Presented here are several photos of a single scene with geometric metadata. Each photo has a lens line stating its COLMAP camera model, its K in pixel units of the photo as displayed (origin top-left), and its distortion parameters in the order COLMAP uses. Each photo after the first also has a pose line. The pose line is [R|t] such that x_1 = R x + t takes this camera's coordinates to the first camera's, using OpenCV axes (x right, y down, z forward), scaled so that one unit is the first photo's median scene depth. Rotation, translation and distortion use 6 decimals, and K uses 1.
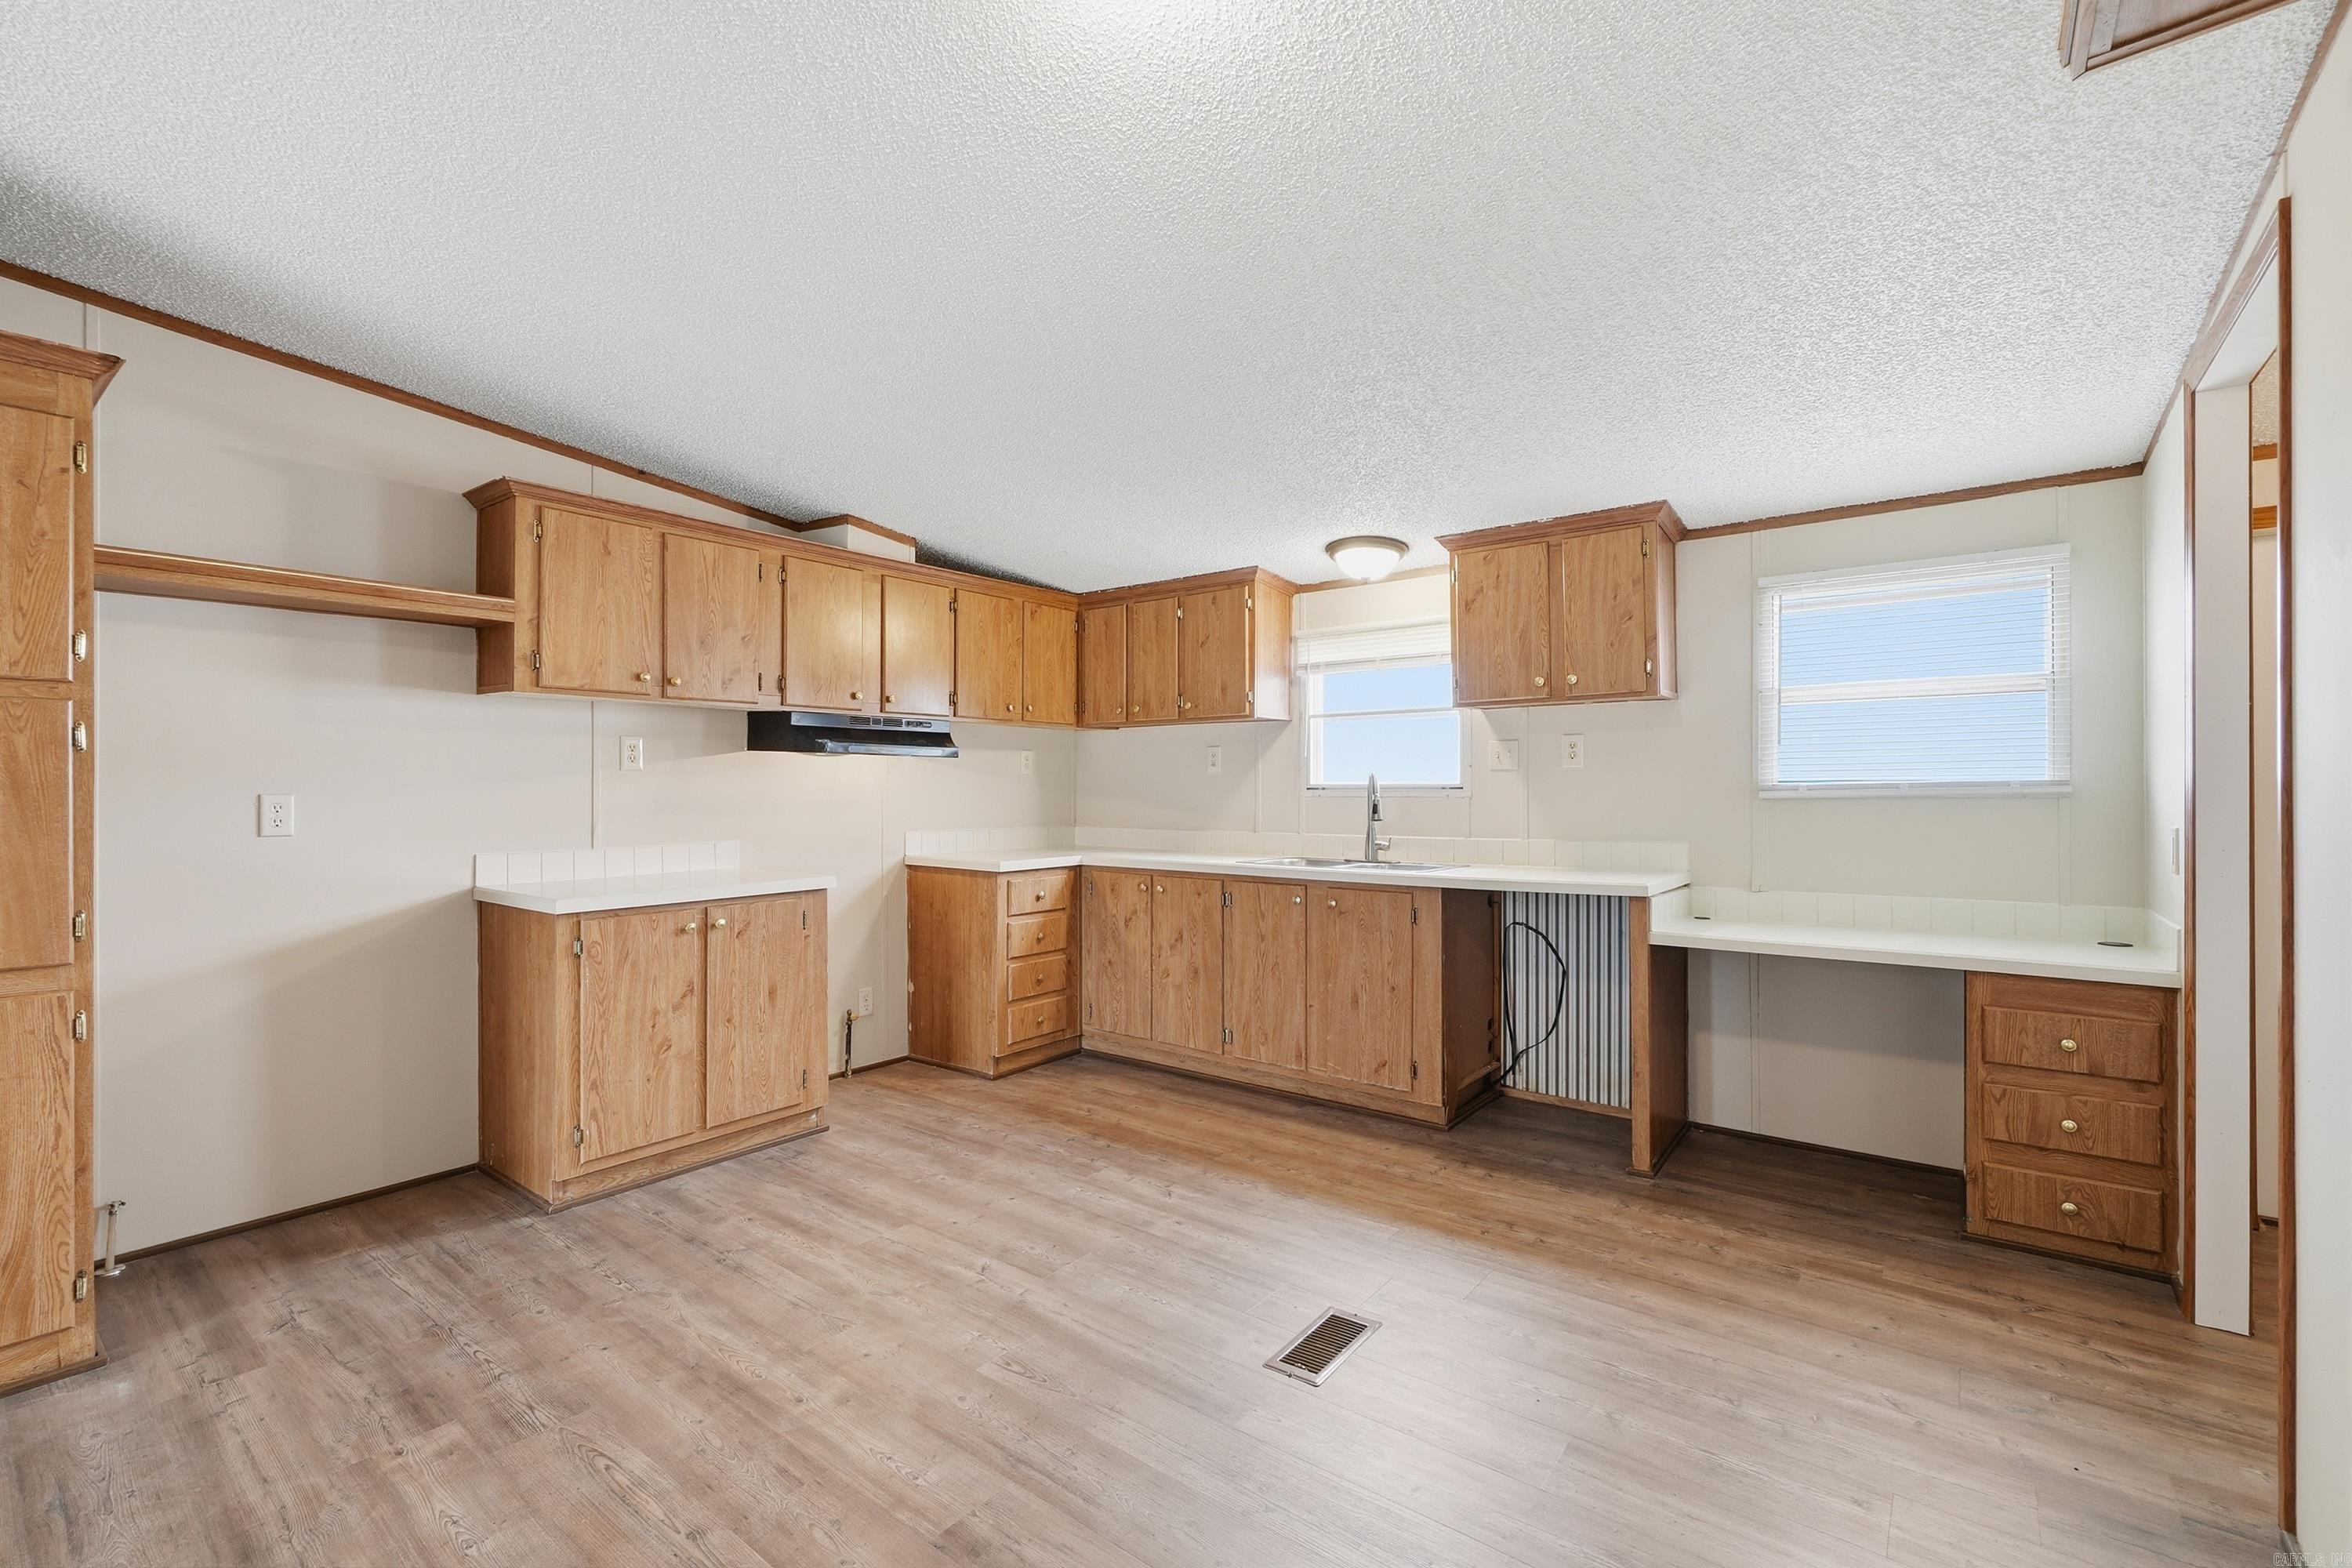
lens RADIAL K [[1024.1, 0, 1164.6], [0, 1024.1, 773.1], [0, 0, 1]] dist [-0.006176, 0.001761]
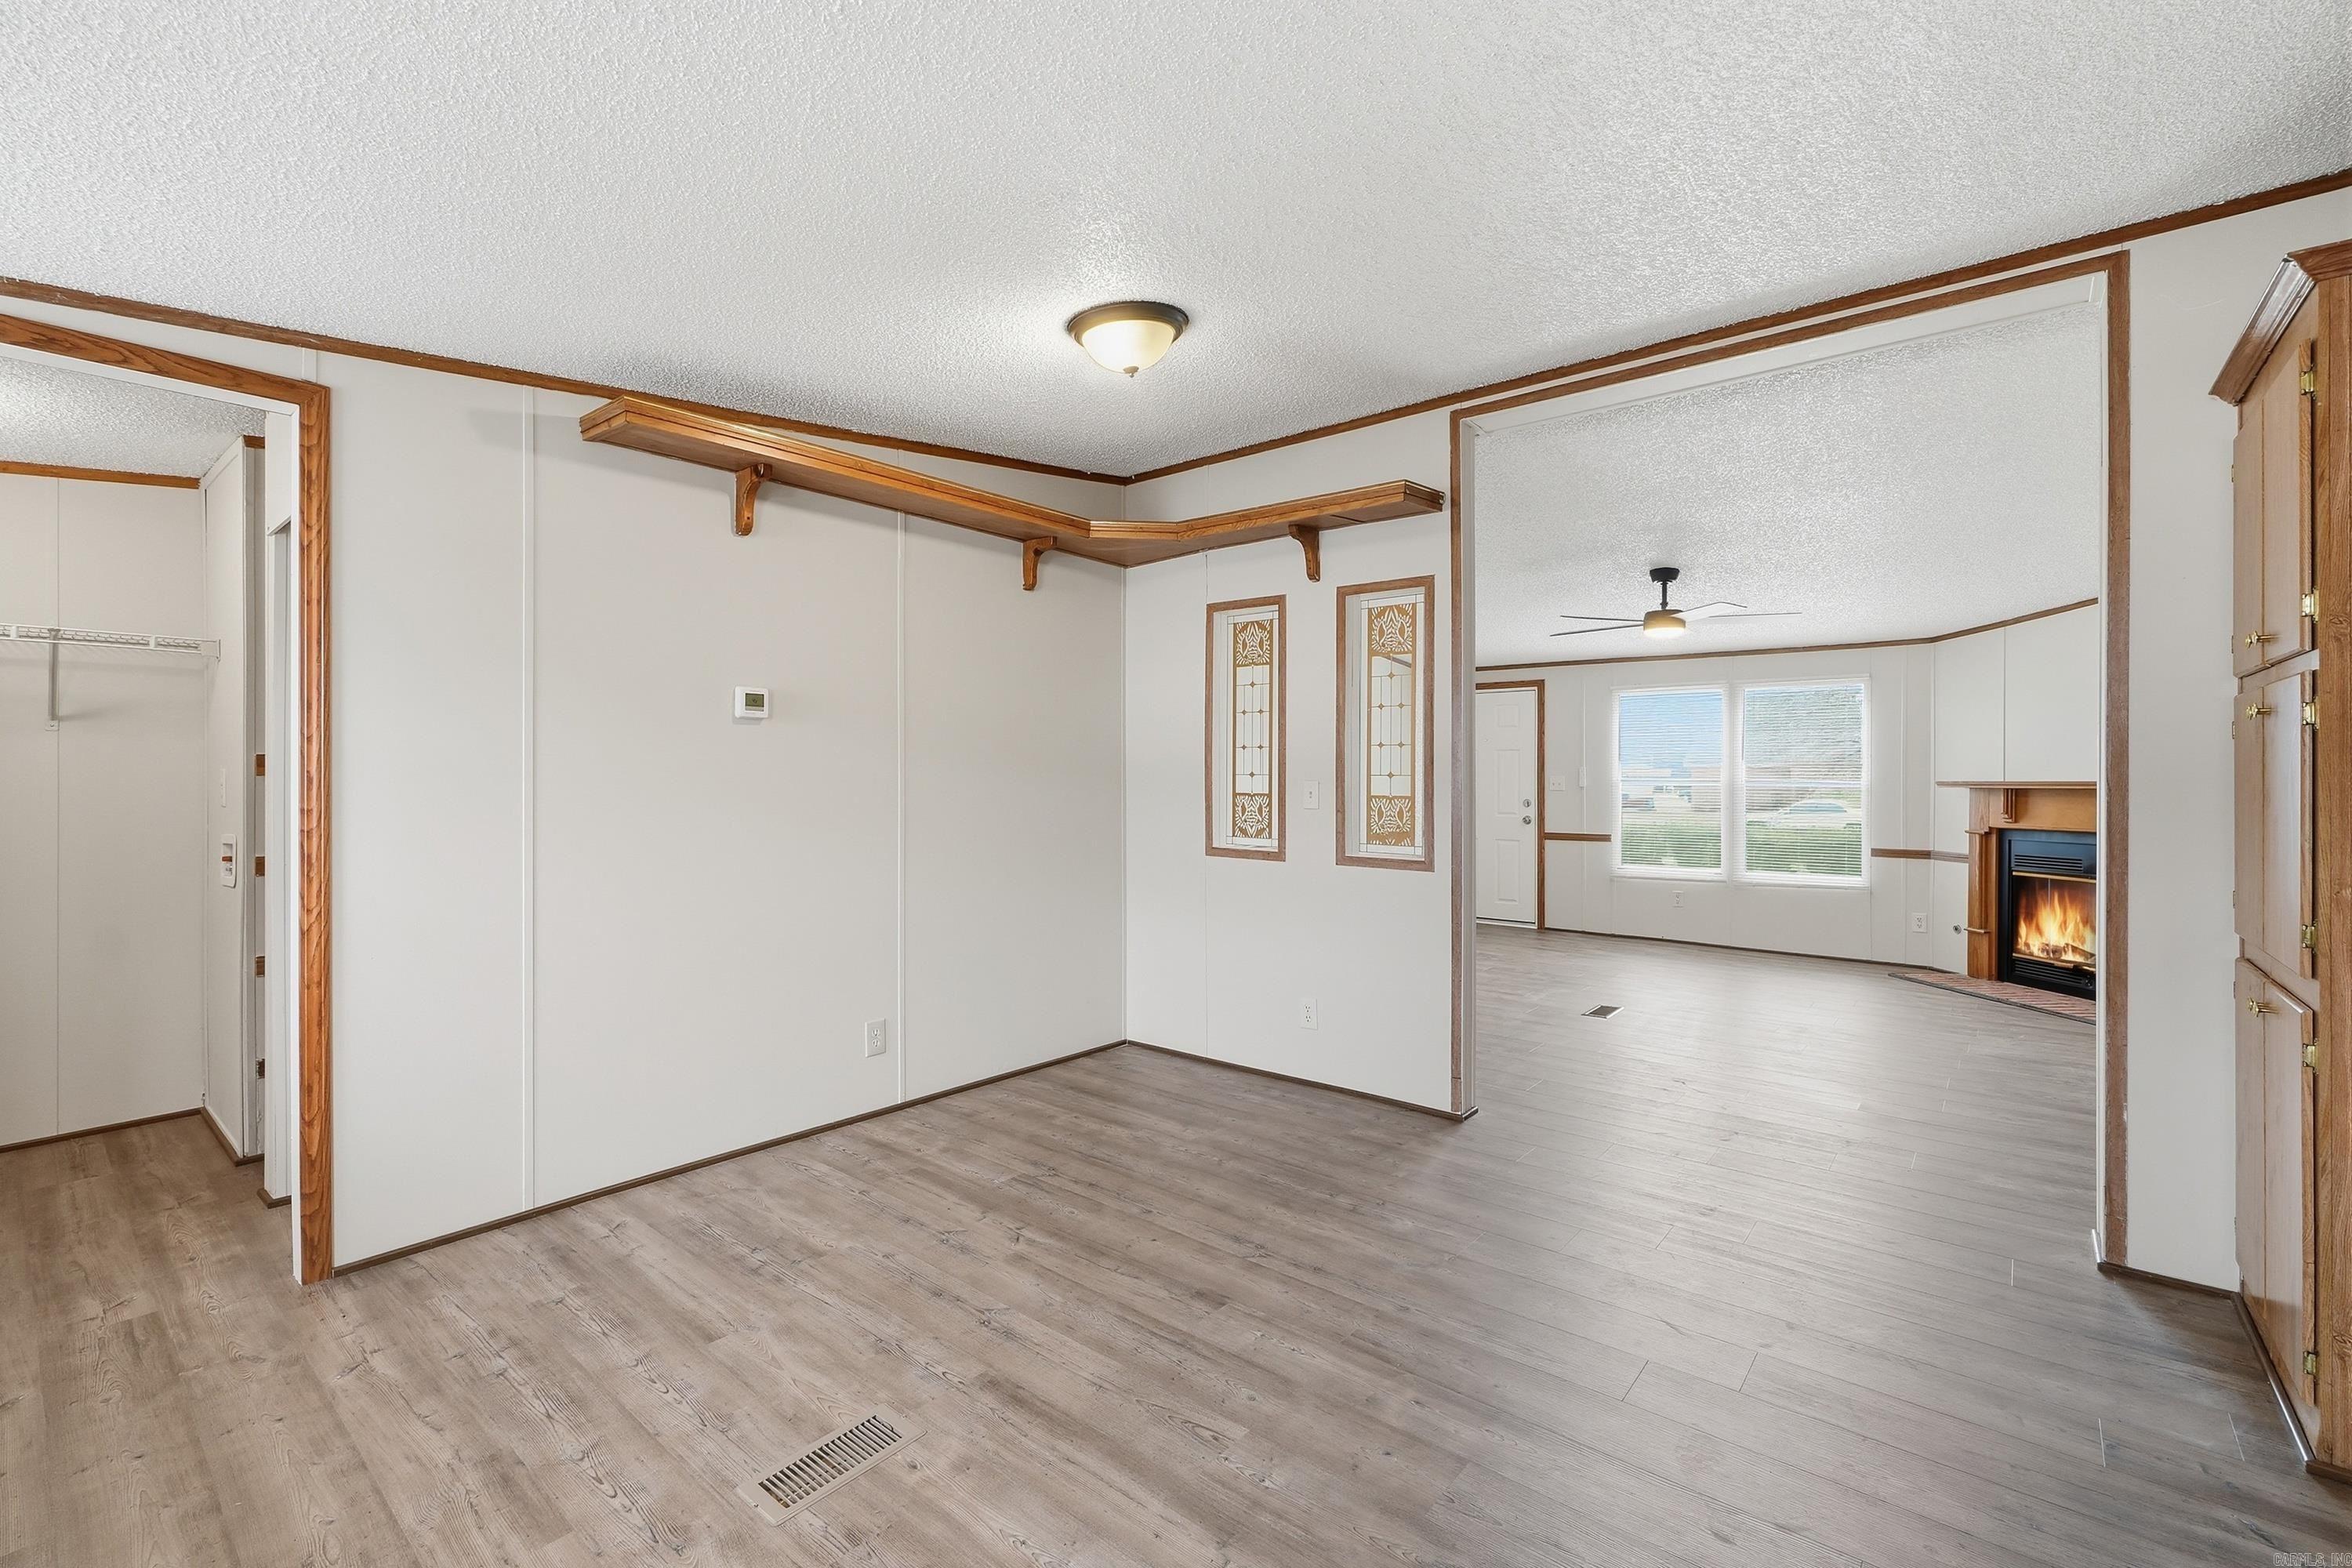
lens RADIAL K [[1024.1, 0, 1184.3], [0, 1024.1, 773.1], [0, 0, 1]] dist [-0.006176, 0.001761]
pose [[-0.999928, 0.003192, 0.011532, -0.090738], [0.003070, 0.999940, -0.010557, 0.013528], [-0.011565, -0.010521, -0.999878, 1.228402]]
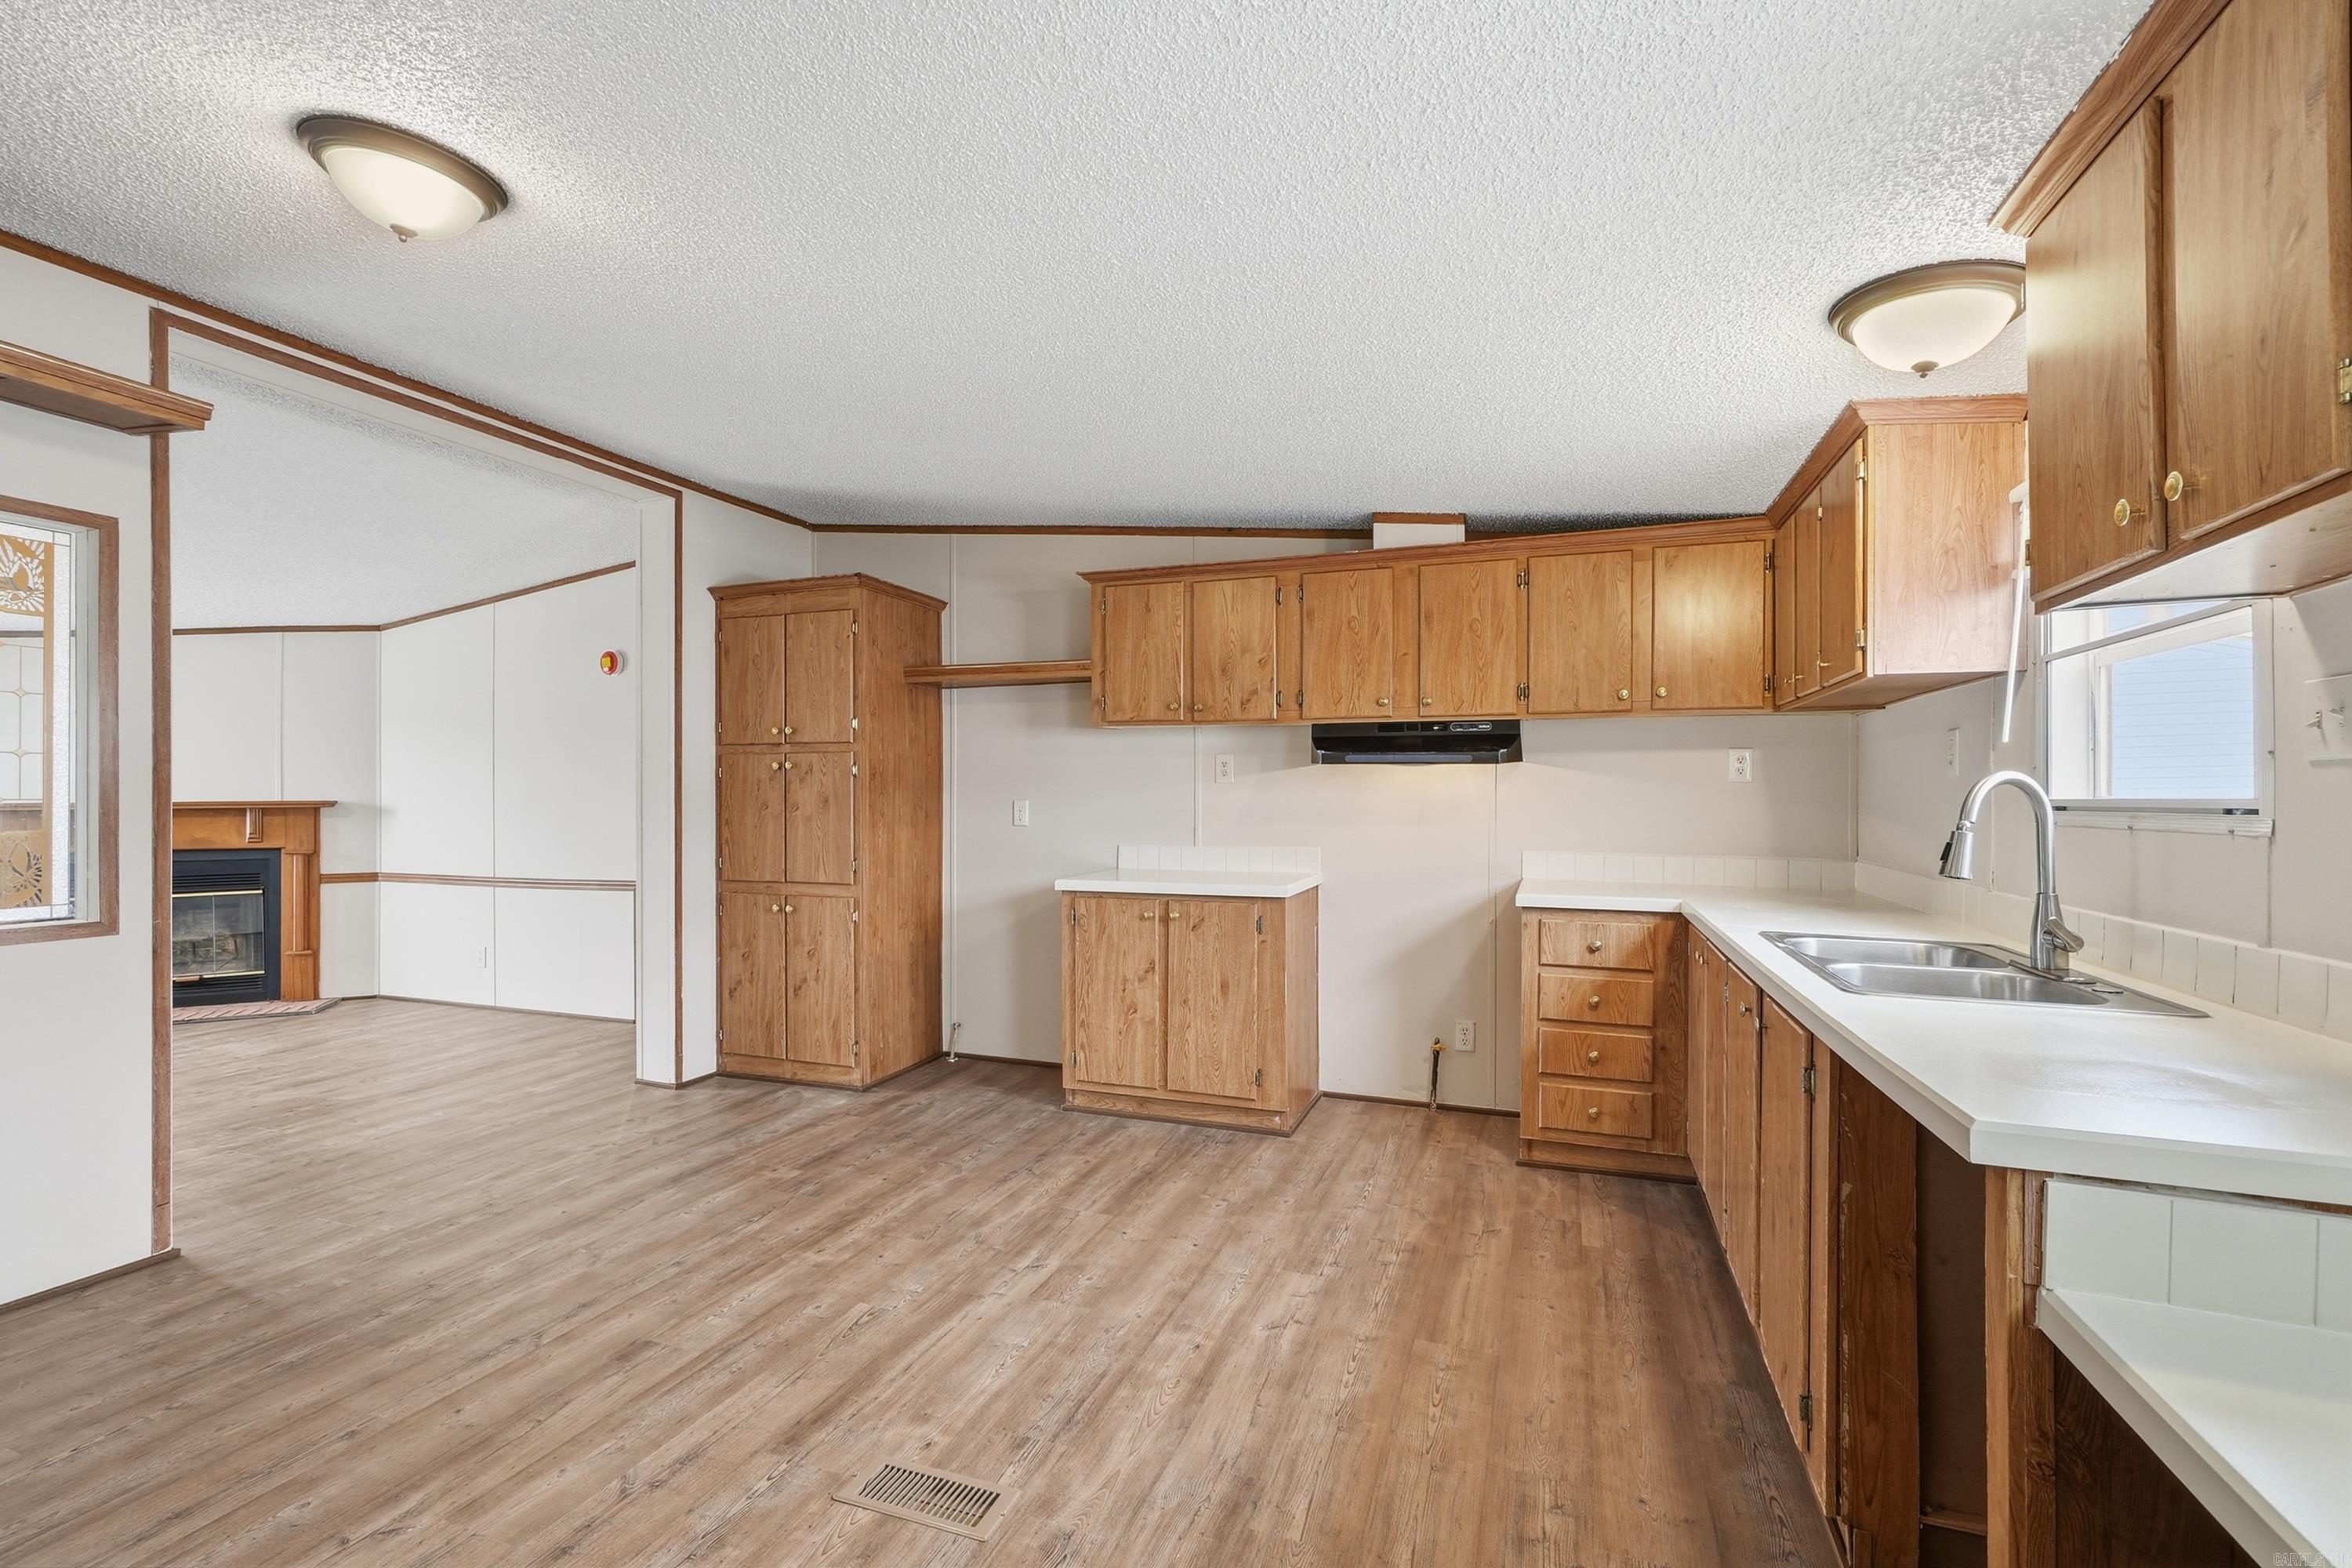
lens RADIAL K [[1024.1, 0, 1151.8], [0, 1024.1, 792.1], [0, 0, 1]] dist [-0.006176, 0.001761]
pose [[0.304056, 0.002308, -0.952651, 0.659241], [0.007675, 0.999959, 0.004873, 0.001429], [0.952623, -0.008793, 0.304025, 0.627105]]
